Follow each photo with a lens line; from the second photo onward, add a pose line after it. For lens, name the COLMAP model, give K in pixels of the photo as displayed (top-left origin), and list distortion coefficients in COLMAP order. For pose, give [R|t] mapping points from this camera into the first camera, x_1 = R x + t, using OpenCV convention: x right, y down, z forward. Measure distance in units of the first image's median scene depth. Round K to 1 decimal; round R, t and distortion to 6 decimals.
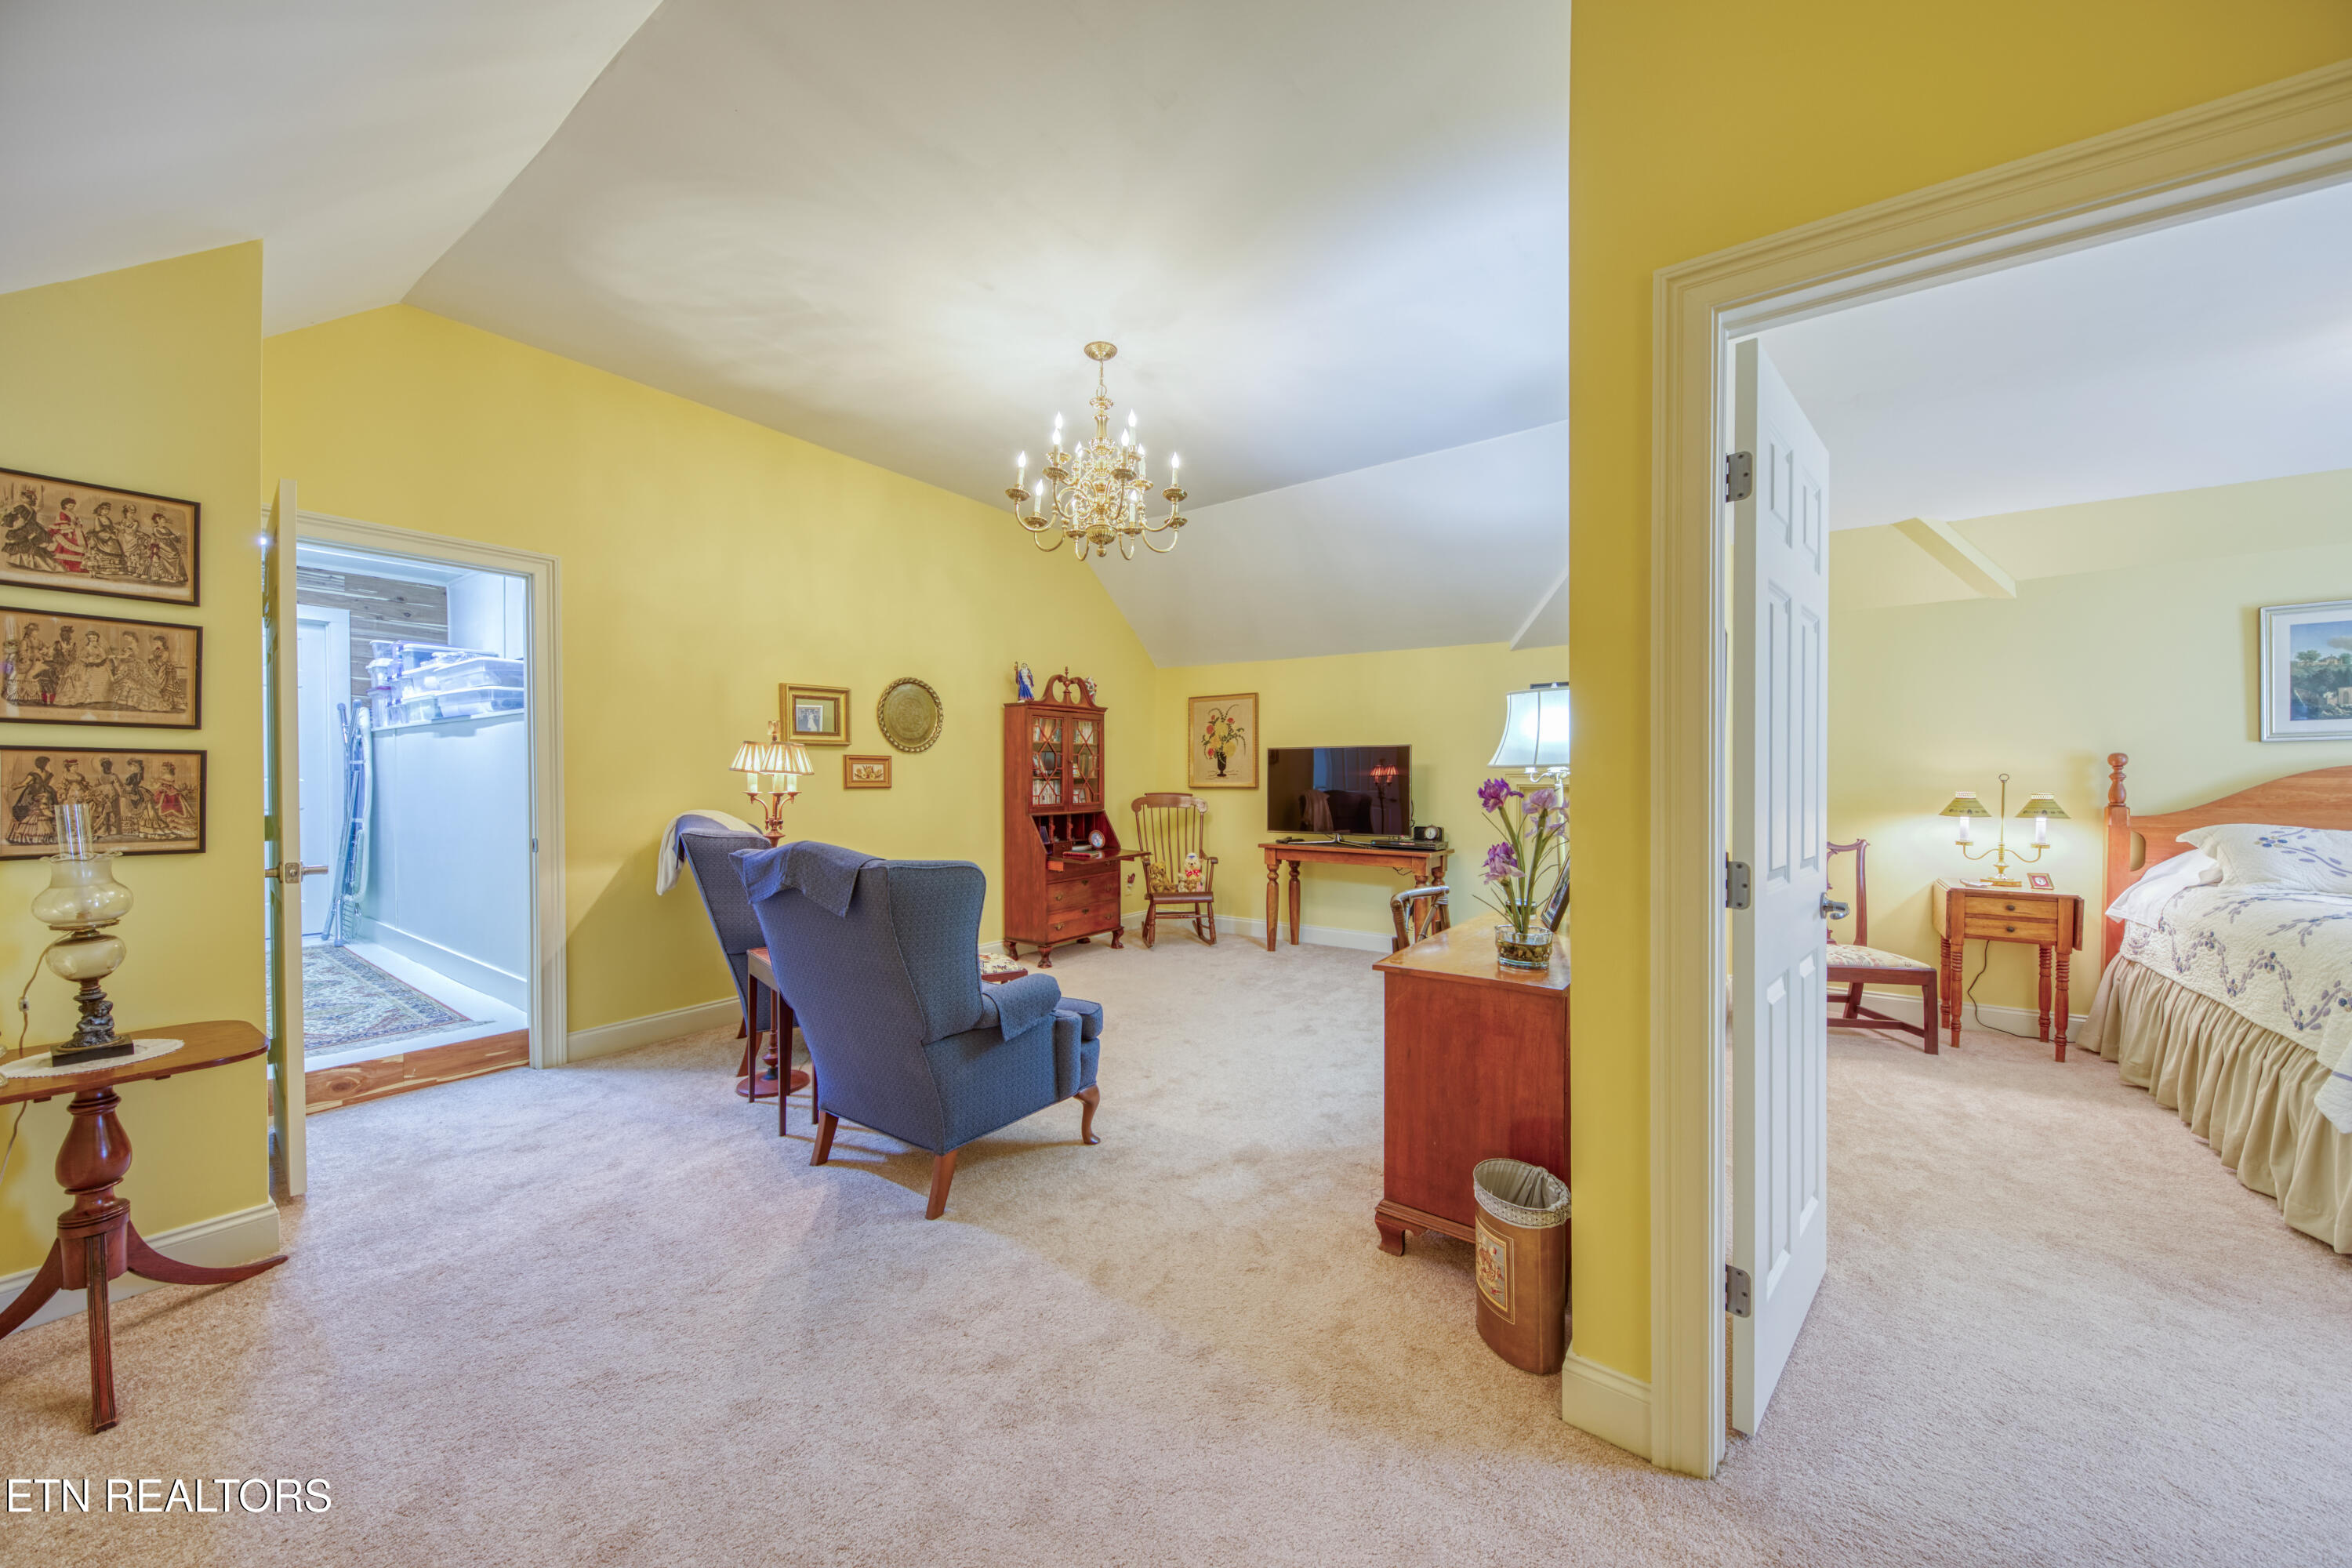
lens RADIAL K [[840.2, 0, 1165.6], [0, 840.2, 786.4], [0, 0, 1]] dist [-0.001897, -0.000907]
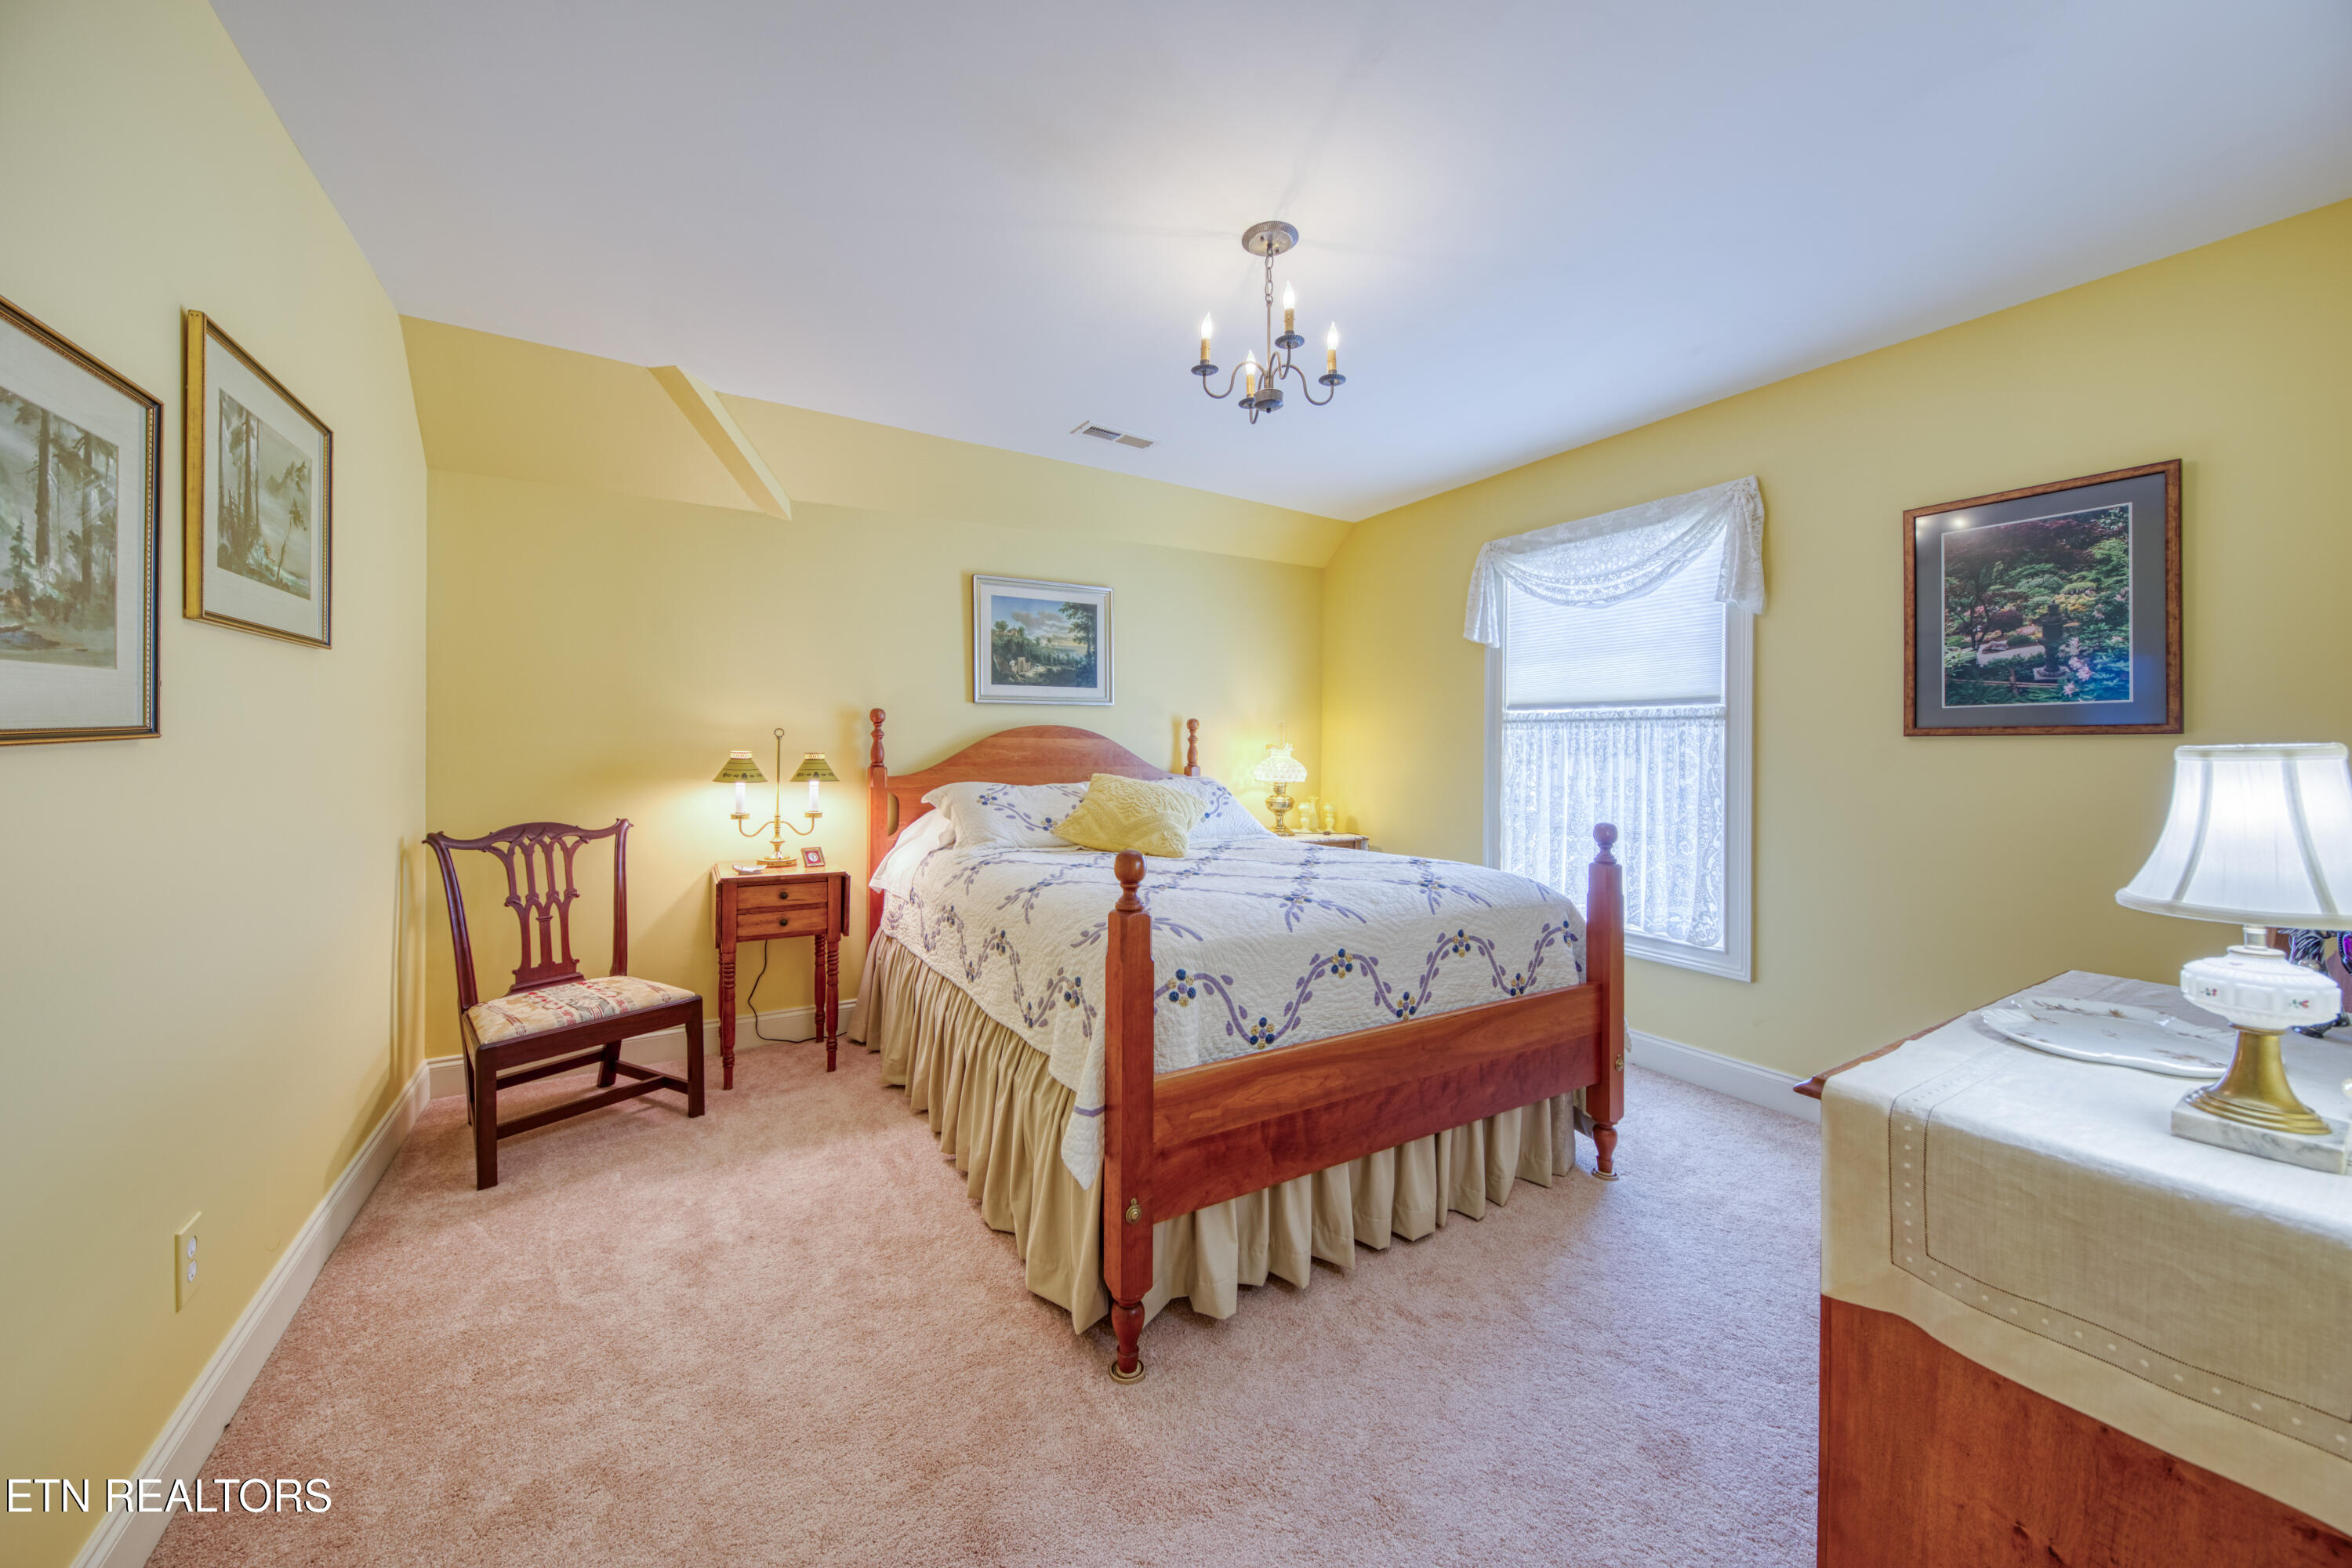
lens RADIAL K [[840.2, 0, 1169.7], [0, 840.2, 760.2], [0, 0, 1]] dist [-0.001897, -0.000907]
pose [[0.382319, -0.006982, 0.924004, 0.434158], [0.003464, 0.999975, 0.006123, 0.012958], [-0.924024, 0.000860, 0.382334, 0.373789]]
